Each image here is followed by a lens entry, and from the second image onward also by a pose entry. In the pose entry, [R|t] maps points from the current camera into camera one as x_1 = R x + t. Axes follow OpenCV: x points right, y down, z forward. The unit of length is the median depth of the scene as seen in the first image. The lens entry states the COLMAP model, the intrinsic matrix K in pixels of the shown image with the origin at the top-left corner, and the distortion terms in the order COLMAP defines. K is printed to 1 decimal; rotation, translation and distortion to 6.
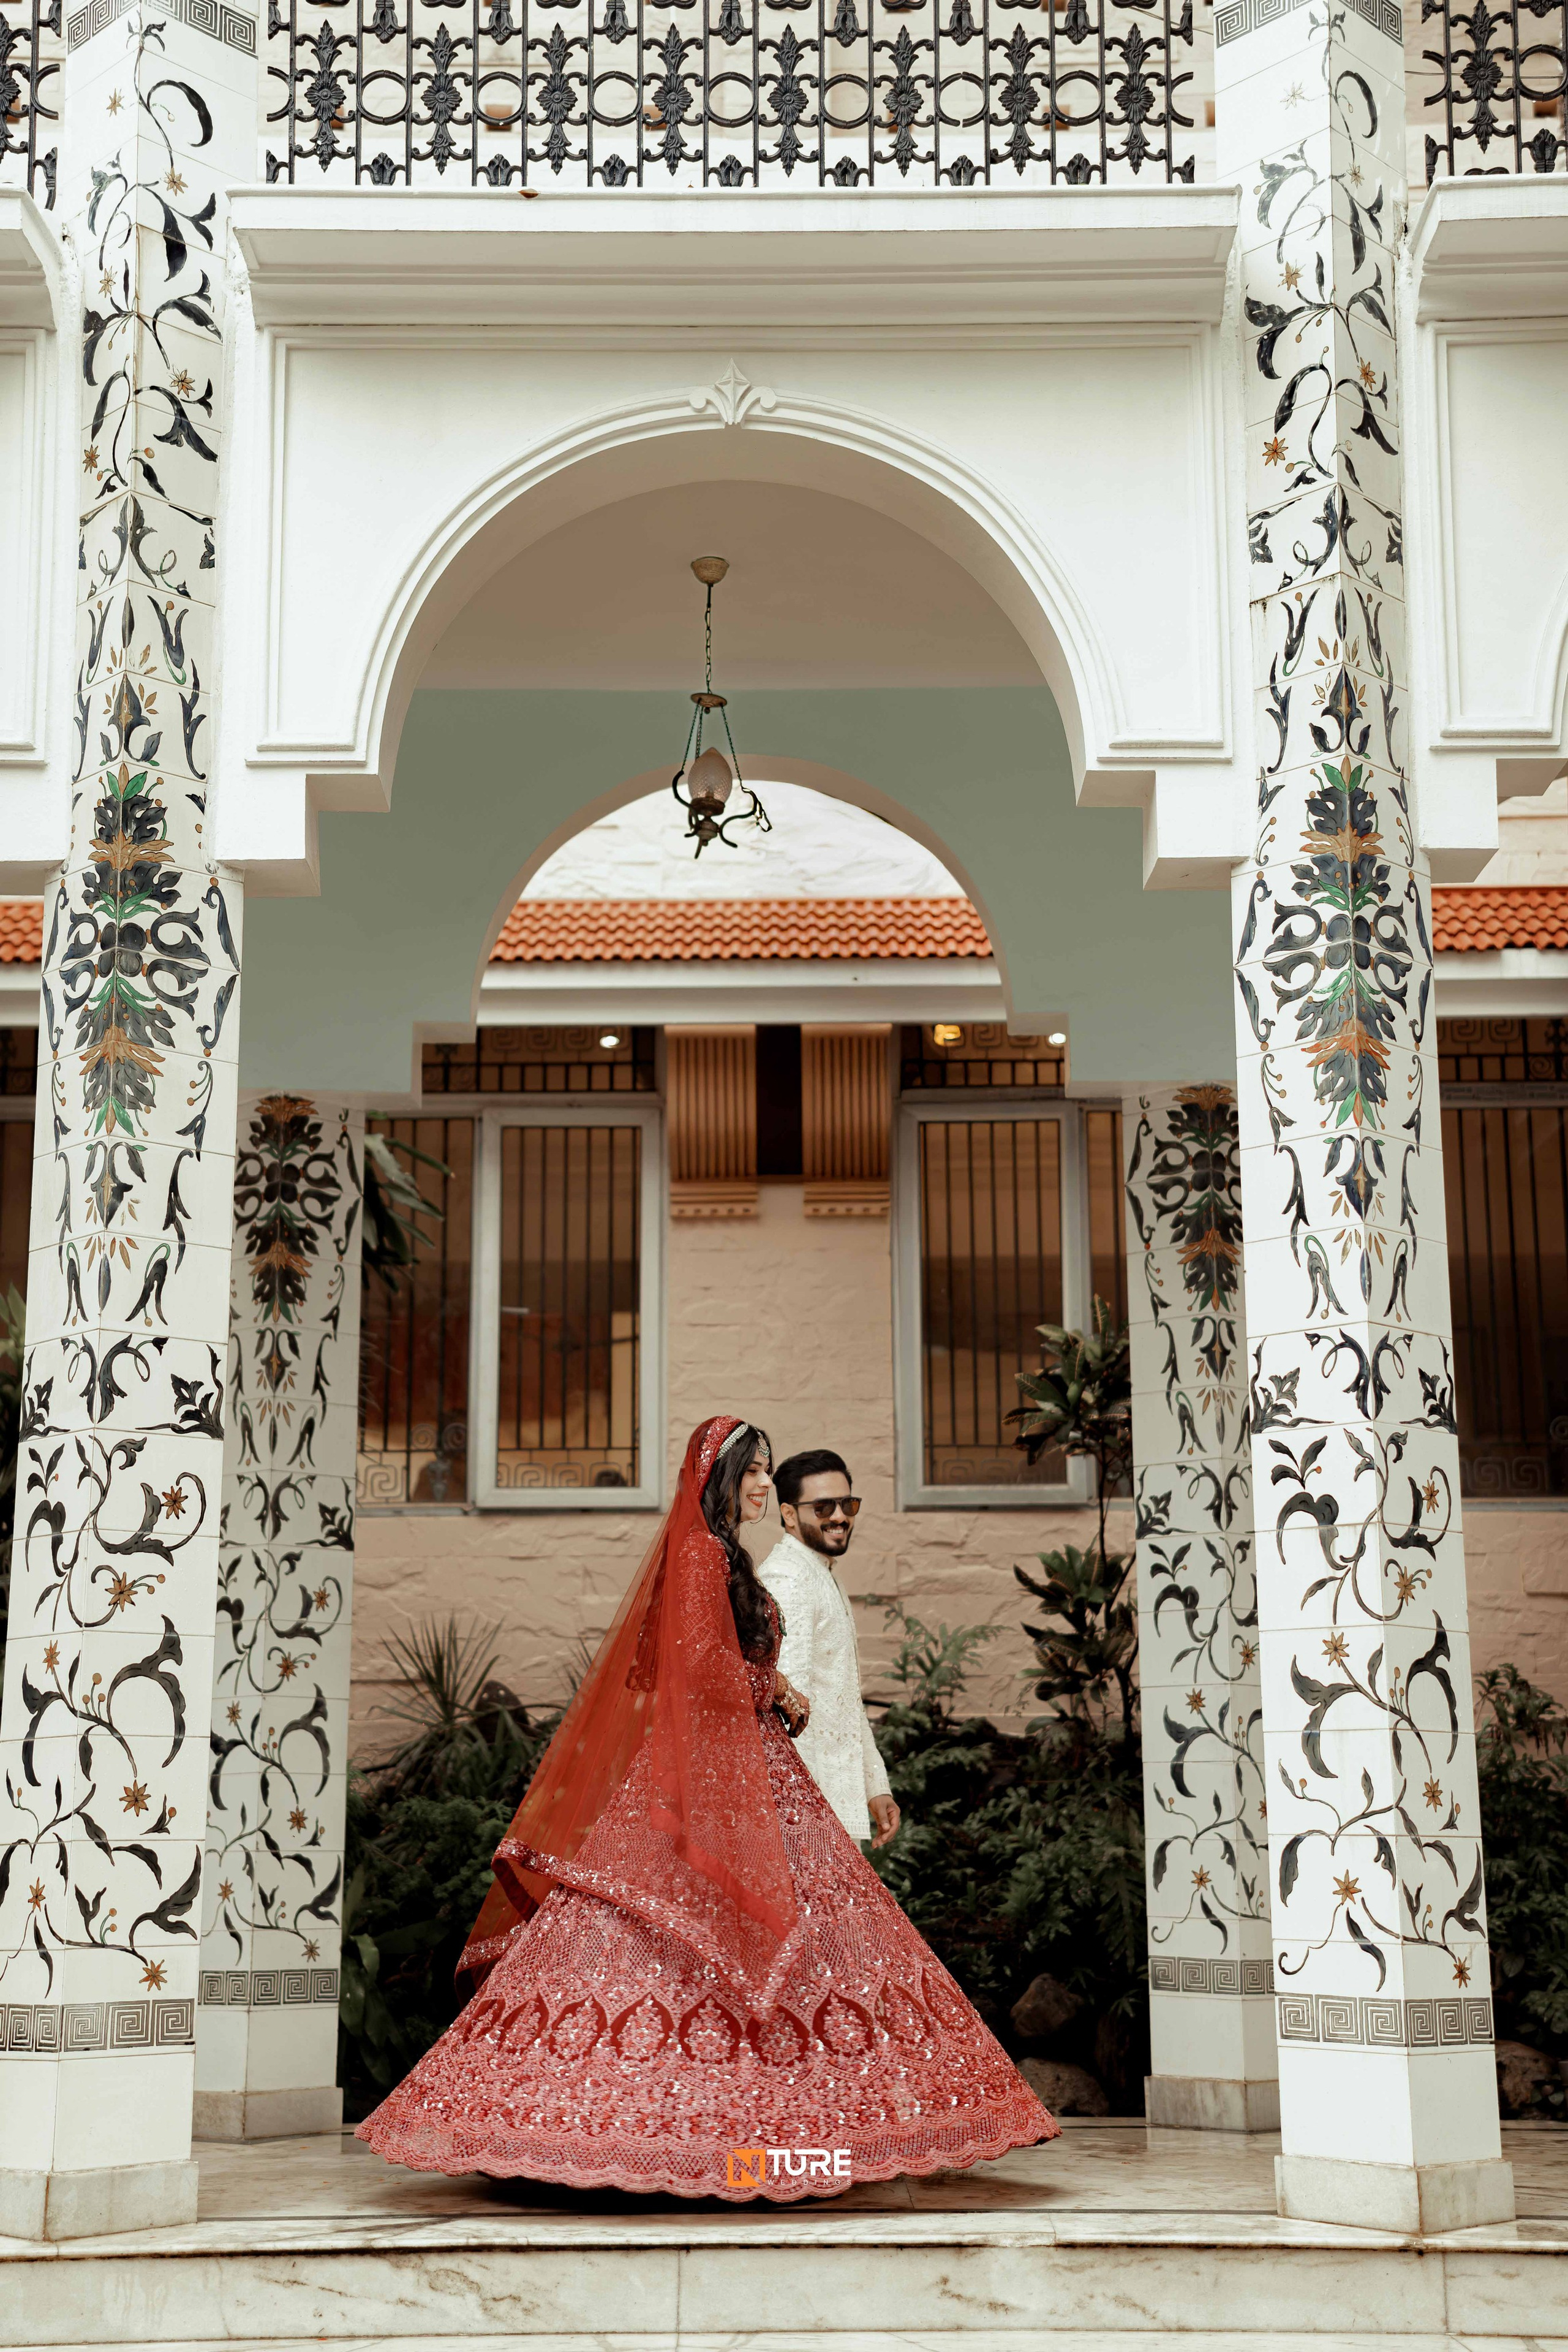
lens RADIAL K [[3261.2, 0, 784.0], [0, 3261.2, 1176.0], [0, 0, 1]] dist [0.138490, 0.032862]
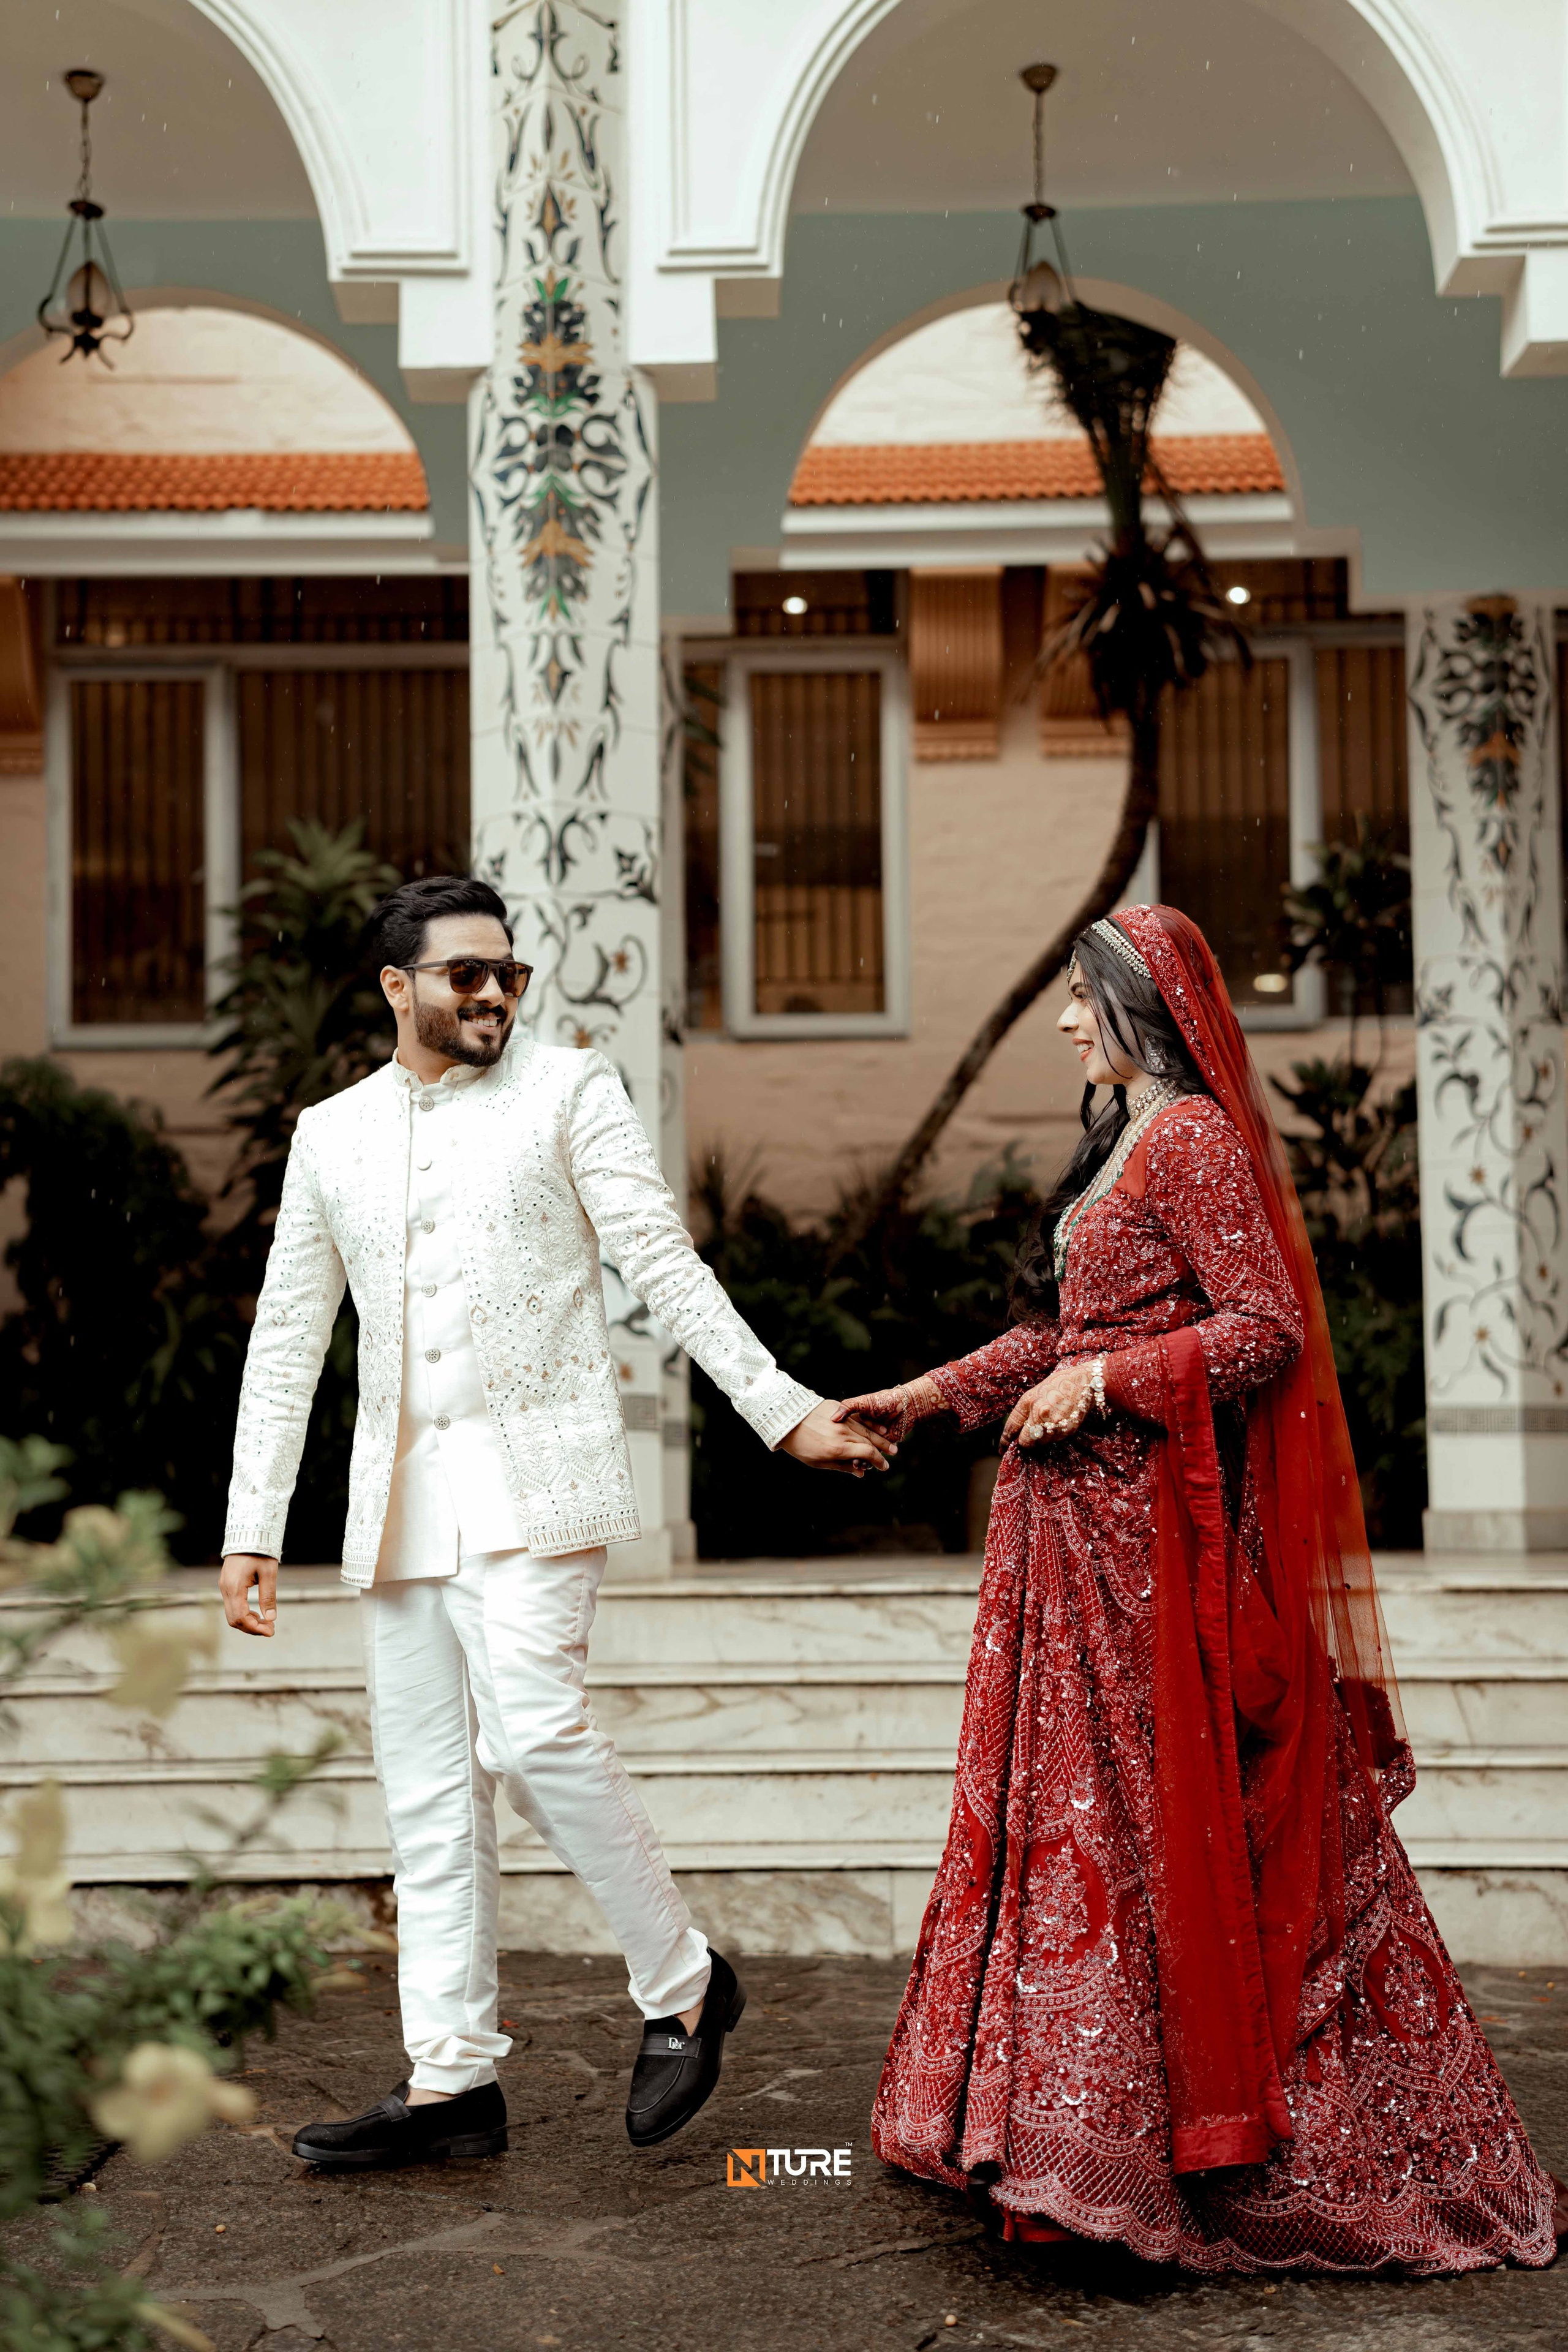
lens RADIAL K [[3248.1, 0, 784.0], [0, 3248.1, 1176.0], [0, 0, 1]] dist [0.201355, -0.062616]
pose [[0.999831, -0.007820, -0.016635, -0.108231], [0.009721, 0.993027, 0.117489, 0.040983], [0.015600, -0.117631, 0.992935, -0.091206]]
